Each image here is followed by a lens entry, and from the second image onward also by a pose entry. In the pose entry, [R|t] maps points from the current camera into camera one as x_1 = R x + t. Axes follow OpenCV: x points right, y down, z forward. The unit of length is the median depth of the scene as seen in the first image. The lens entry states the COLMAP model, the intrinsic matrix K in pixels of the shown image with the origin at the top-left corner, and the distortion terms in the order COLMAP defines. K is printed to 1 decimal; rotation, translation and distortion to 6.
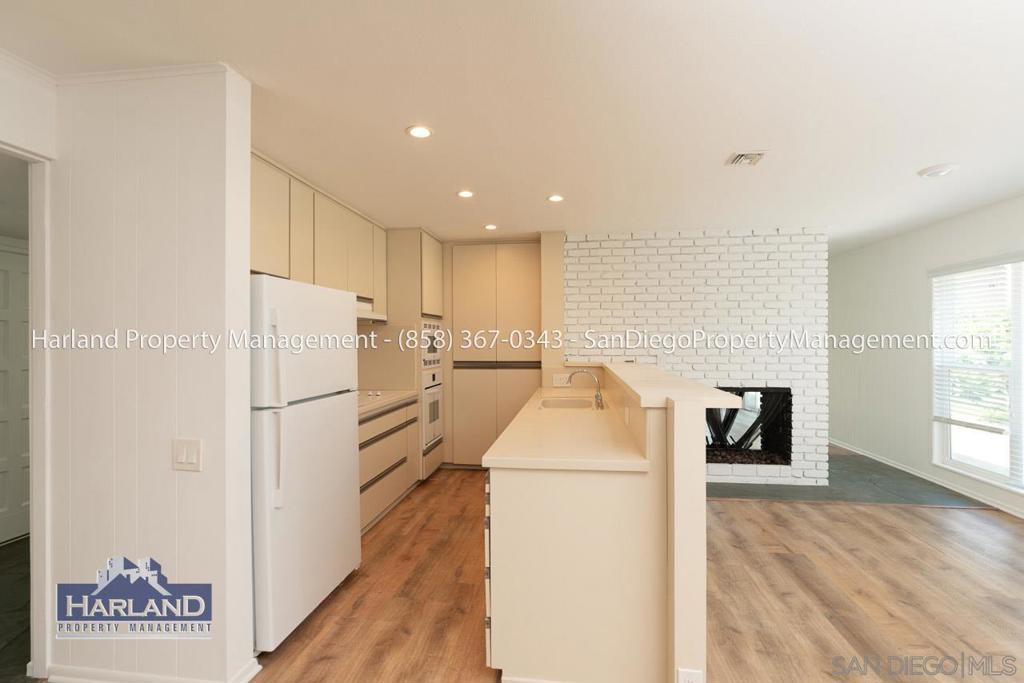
lens RADIAL K [[468.8, 0, 510.4], [0, 468.8, 338.1], [0, 0, 1]] dist [-0.000154, 0.001843]
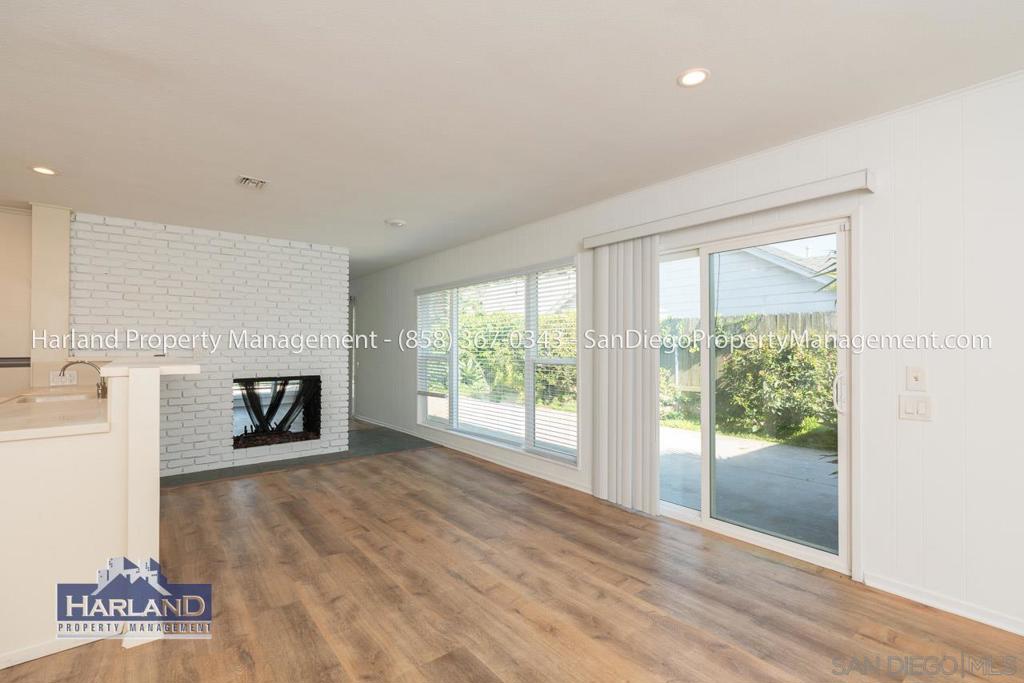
lens RADIAL K [[468.8, 0, 514.5], [0, 468.8, 342.0], [0, 0, 1]] dist [-0.000154, 0.001843]
pose [[0.689607, 0.010692, 0.724104, 0.056108], [-0.006496, 0.999942, -0.008579, 0.024775], [-0.724154, 0.001212, 0.689637, -0.210208]]
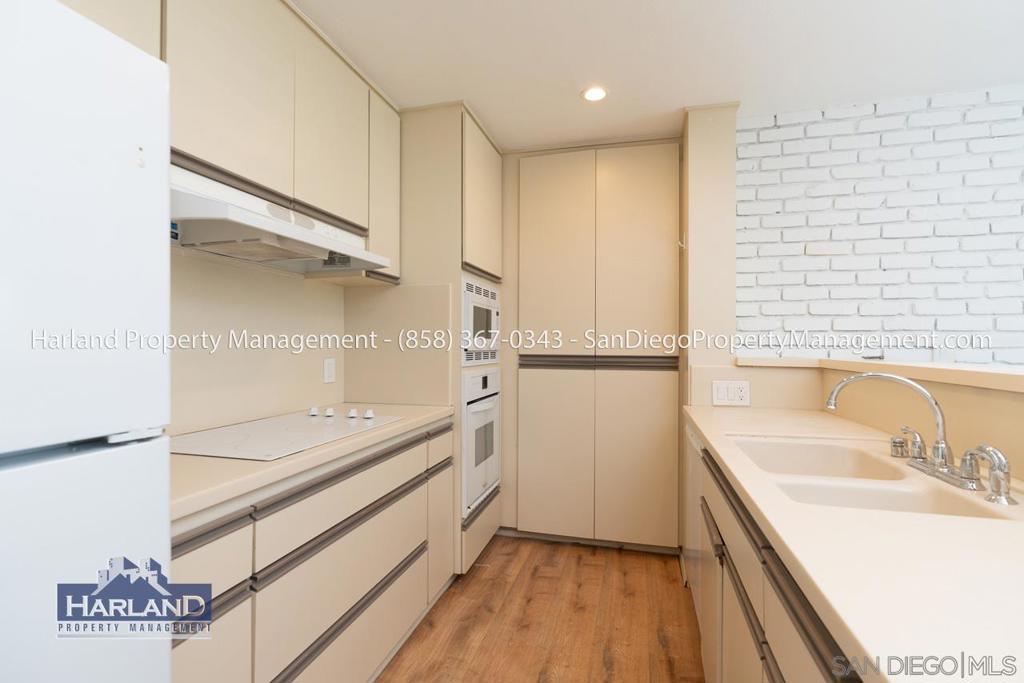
lens RADIAL K [[468.8, 0, 516.7], [0, 468.8, 341.7], [0, 0, 1]] dist [-0.000154, 0.001843]
pose [[0.993393, 0.009653, -0.114356, -0.063758], [-0.009368, 0.999952, 0.003025, 0.034387], [0.114380, -0.001934, 0.993435, 0.462707]]
